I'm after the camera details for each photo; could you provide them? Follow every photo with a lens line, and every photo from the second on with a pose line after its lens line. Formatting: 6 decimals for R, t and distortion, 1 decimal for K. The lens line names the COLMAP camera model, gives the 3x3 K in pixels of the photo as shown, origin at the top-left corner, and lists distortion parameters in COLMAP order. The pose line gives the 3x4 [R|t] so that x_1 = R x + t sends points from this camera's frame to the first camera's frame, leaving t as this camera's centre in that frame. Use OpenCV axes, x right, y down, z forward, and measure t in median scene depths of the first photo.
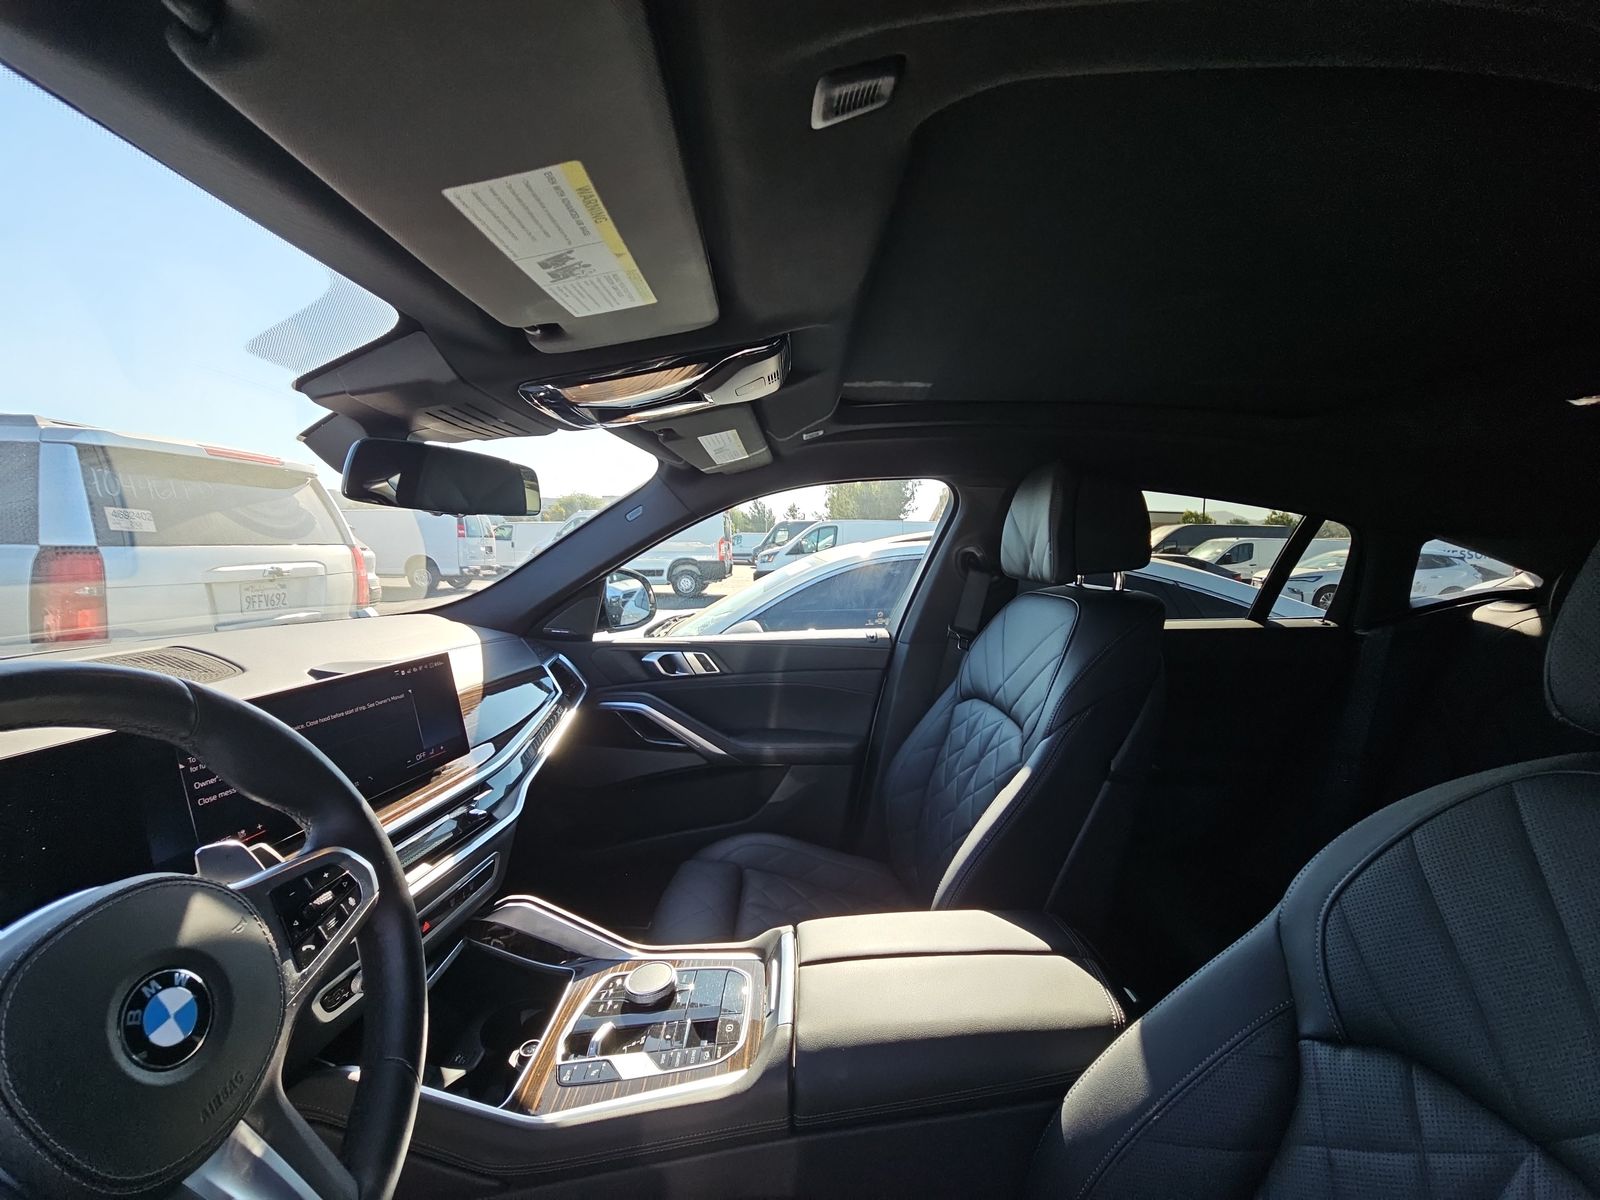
lens RADIAL K [[642.6, 0, 805.0], [0, 642.6, 592.0], [0, 0, 1]] dist [0.005287, -0.007679]
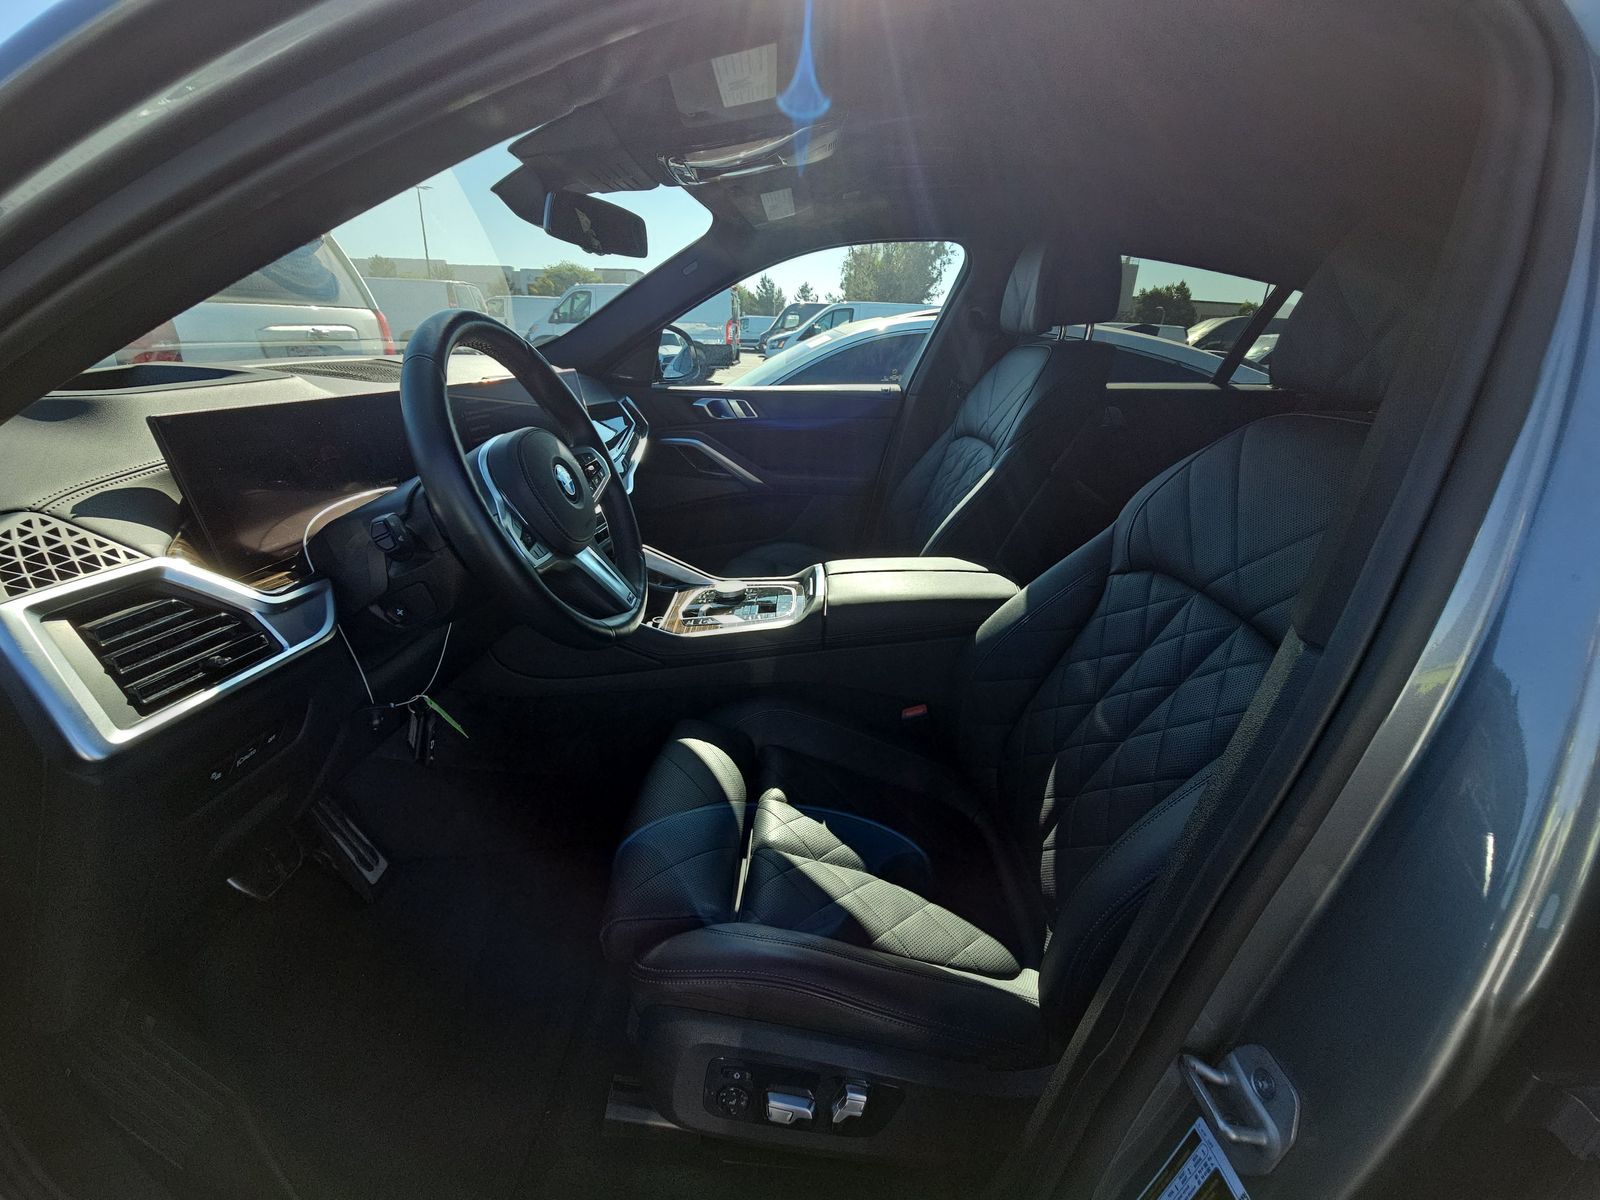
lens RADIAL K [[642.6, 0, 790.4], [0, 642.6, 592.7], [0, 0, 1]] dist [0.005287, -0.007679]
pose [[0.998870, 0.040040, -0.025610, -0.038869], [-0.030168, 0.950465, 0.309363, 0.087574], [0.036728, -0.308241, 0.950599, -0.348968]]
